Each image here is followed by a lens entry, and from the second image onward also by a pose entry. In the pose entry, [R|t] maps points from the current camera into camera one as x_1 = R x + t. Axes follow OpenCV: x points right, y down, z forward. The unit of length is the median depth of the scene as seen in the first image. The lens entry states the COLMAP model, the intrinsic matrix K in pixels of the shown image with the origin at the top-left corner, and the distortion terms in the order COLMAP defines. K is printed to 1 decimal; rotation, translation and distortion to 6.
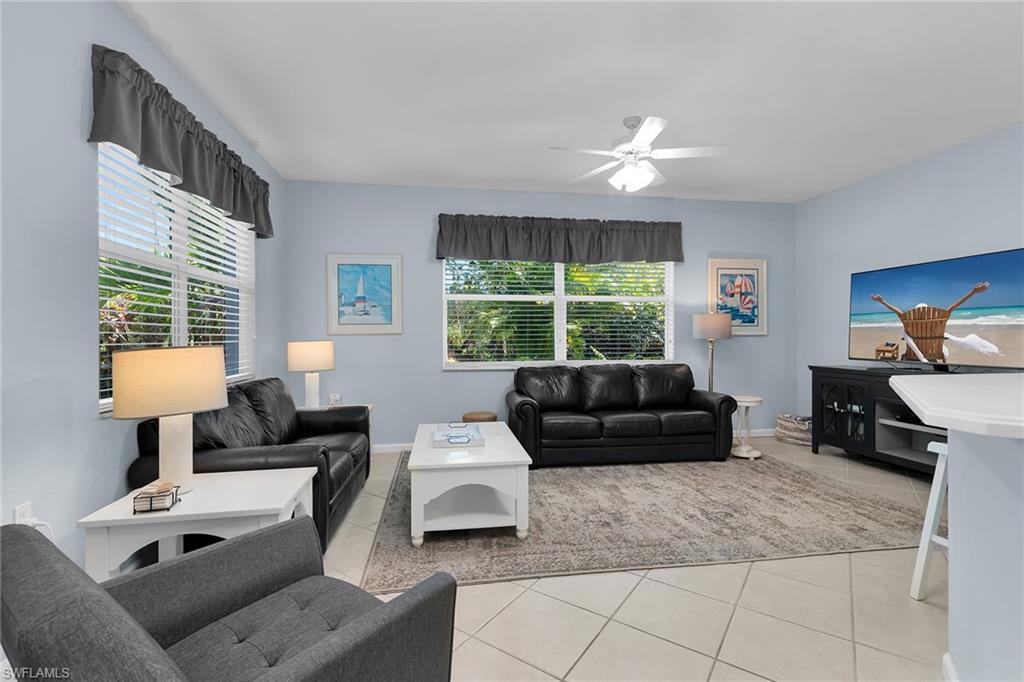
lens RADIAL K [[458.8, 0, 509.8], [0, 458.8, 336.9], [0, 0, 1]] dist [0.003834, 0.000045]
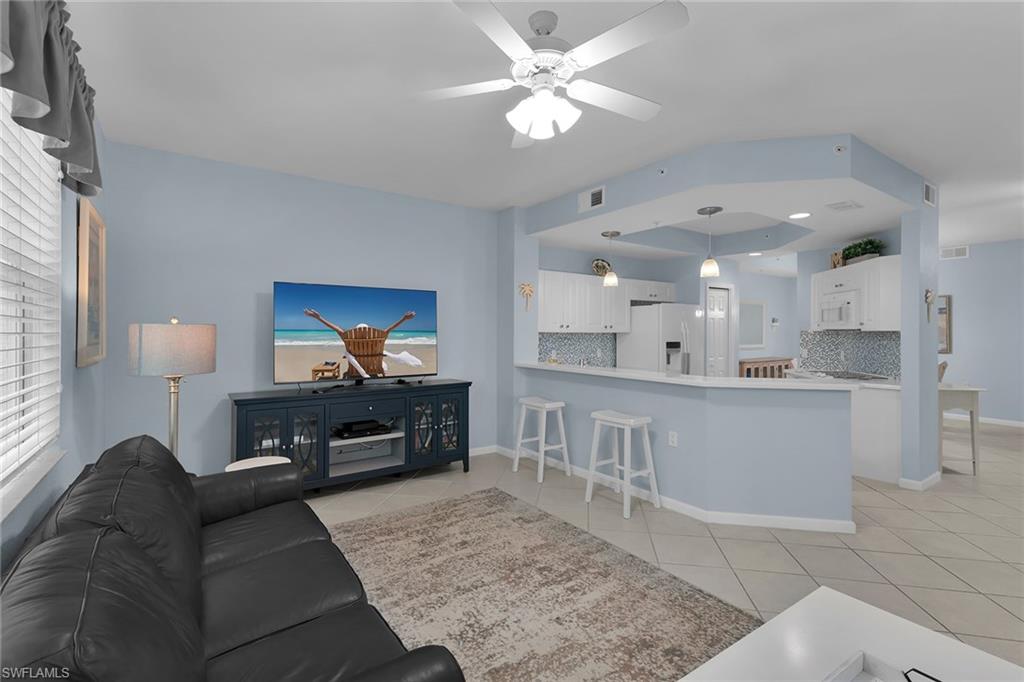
lens RADIAL K [[458.8, 0, 509.8], [0, 458.8, 336.9], [0, 0, 1]] dist [0.003834, 0.000045]
pose [[-0.434003, -0.006850, 0.900885, -0.183369], [0.000923, 0.999967, 0.008049, -0.040901], [-0.900911, 0.004325, -0.433982, 0.938245]]
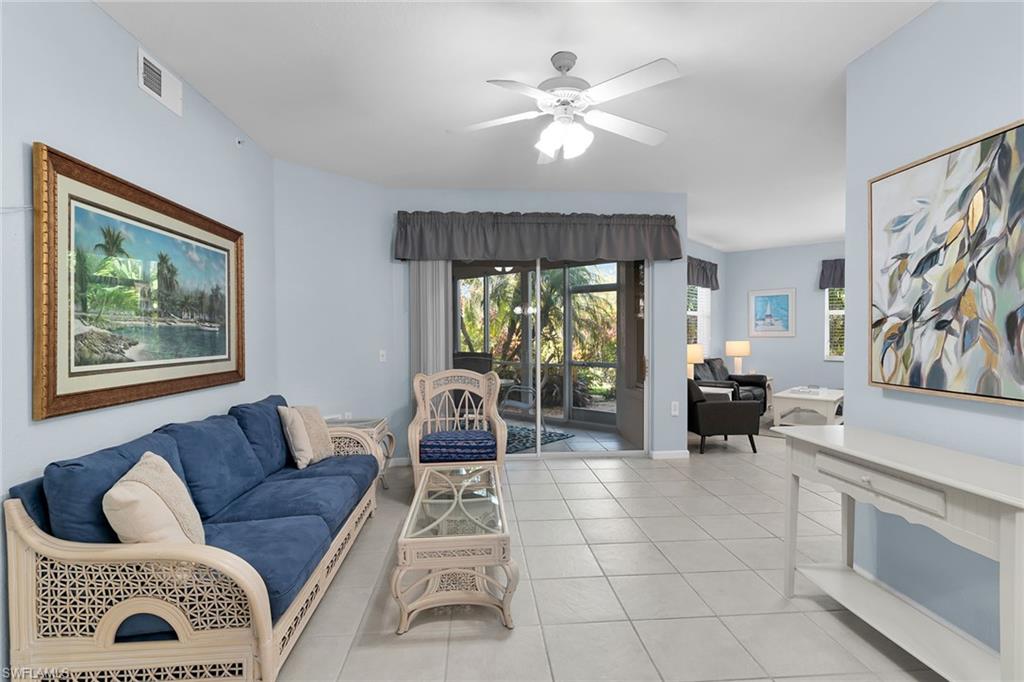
lens RADIAL K [[487.8, 0, 512.0], [0, 487.8, 341.0], [0, 0, 1]] dist [0.001630, 0.000056]
pose [[0.640834, 0.016716, -0.767498, 0.475445], [-0.000257, 0.999768, 0.021561, -0.030194], [0.767680, -0.013619, 0.640689, -0.928863]]
